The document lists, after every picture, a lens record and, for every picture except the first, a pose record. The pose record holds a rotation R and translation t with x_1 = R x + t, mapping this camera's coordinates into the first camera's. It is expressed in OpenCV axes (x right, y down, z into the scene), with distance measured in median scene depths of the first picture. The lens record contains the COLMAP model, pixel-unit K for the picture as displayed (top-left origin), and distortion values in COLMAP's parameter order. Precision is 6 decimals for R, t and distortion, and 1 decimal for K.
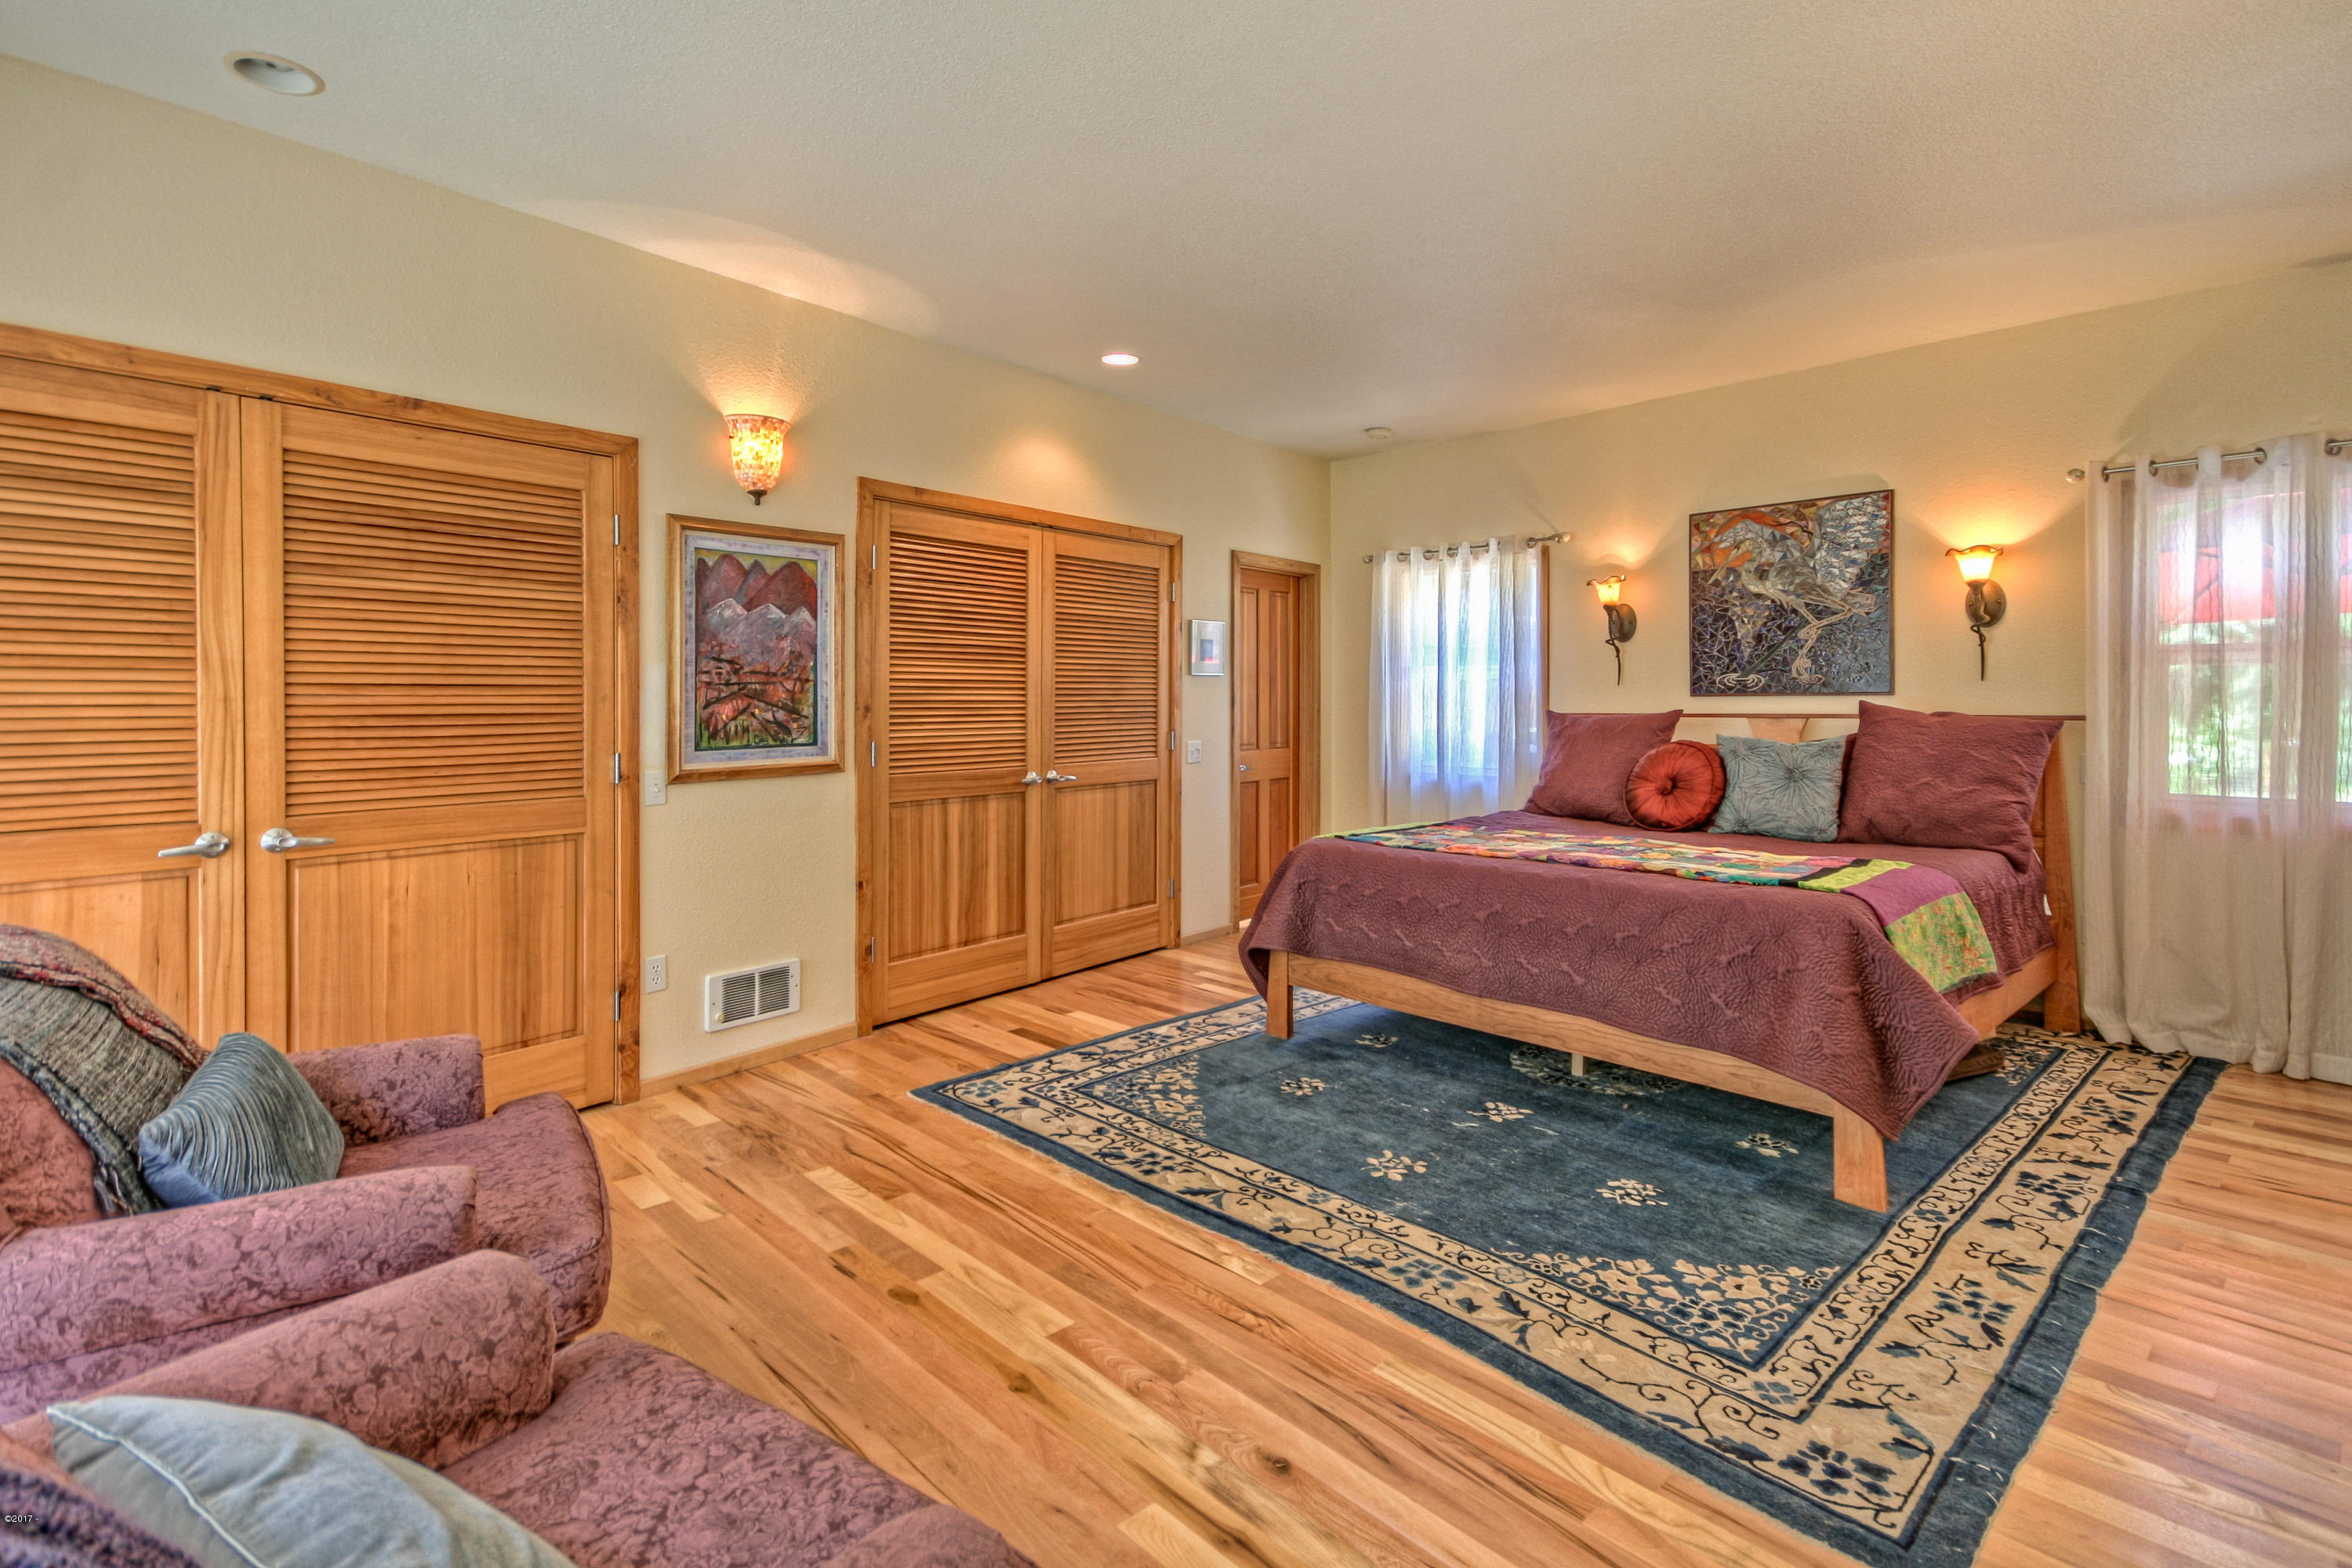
lens RADIAL K [[1122.0, 0, 1180.1], [0, 1122.0, 705.0], [0, 0, 1]] dist [0.014270, 0.000235]
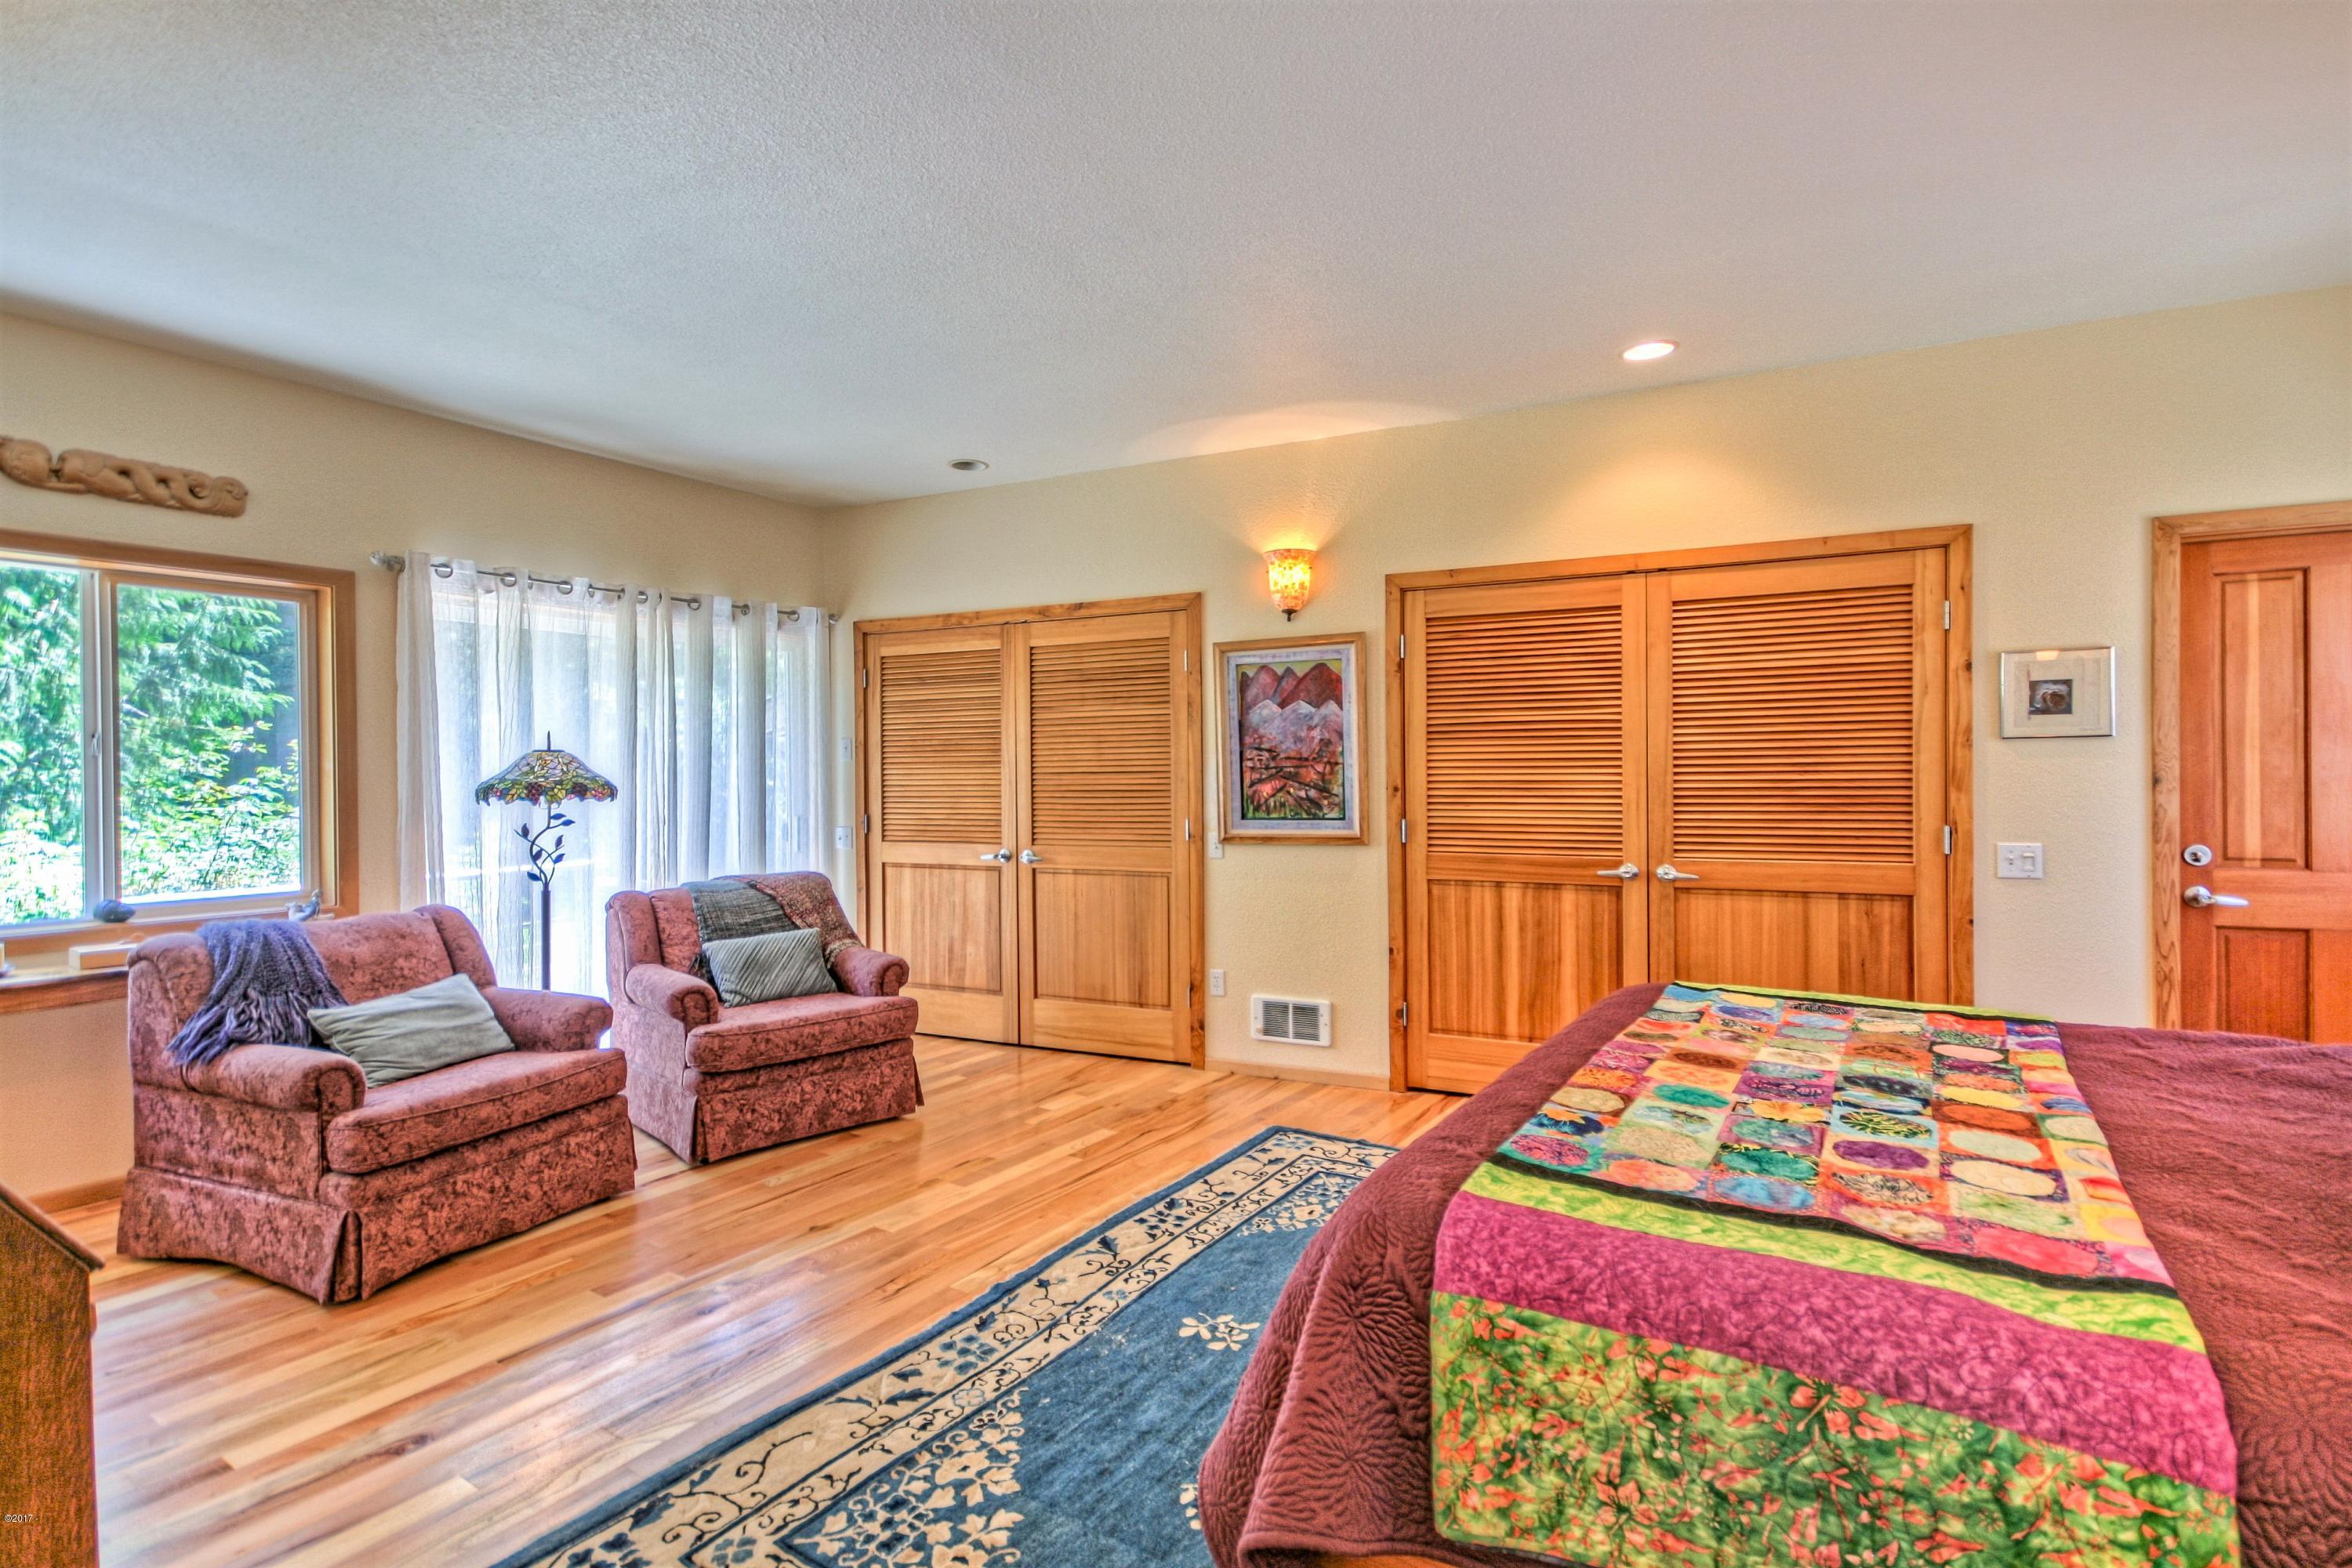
lens RADIAL K [[1122.0, 0, 1176.0], [0, 1122.0, 780.6], [0, 0, 1]] dist [0.014270, 0.000235]
pose [[0.230093, 0.003295, -0.973163, 0.818485], [0.001669, 0.999991, 0.003780, -0.009748], [0.973167, -0.002494, 0.230086, 0.623237]]
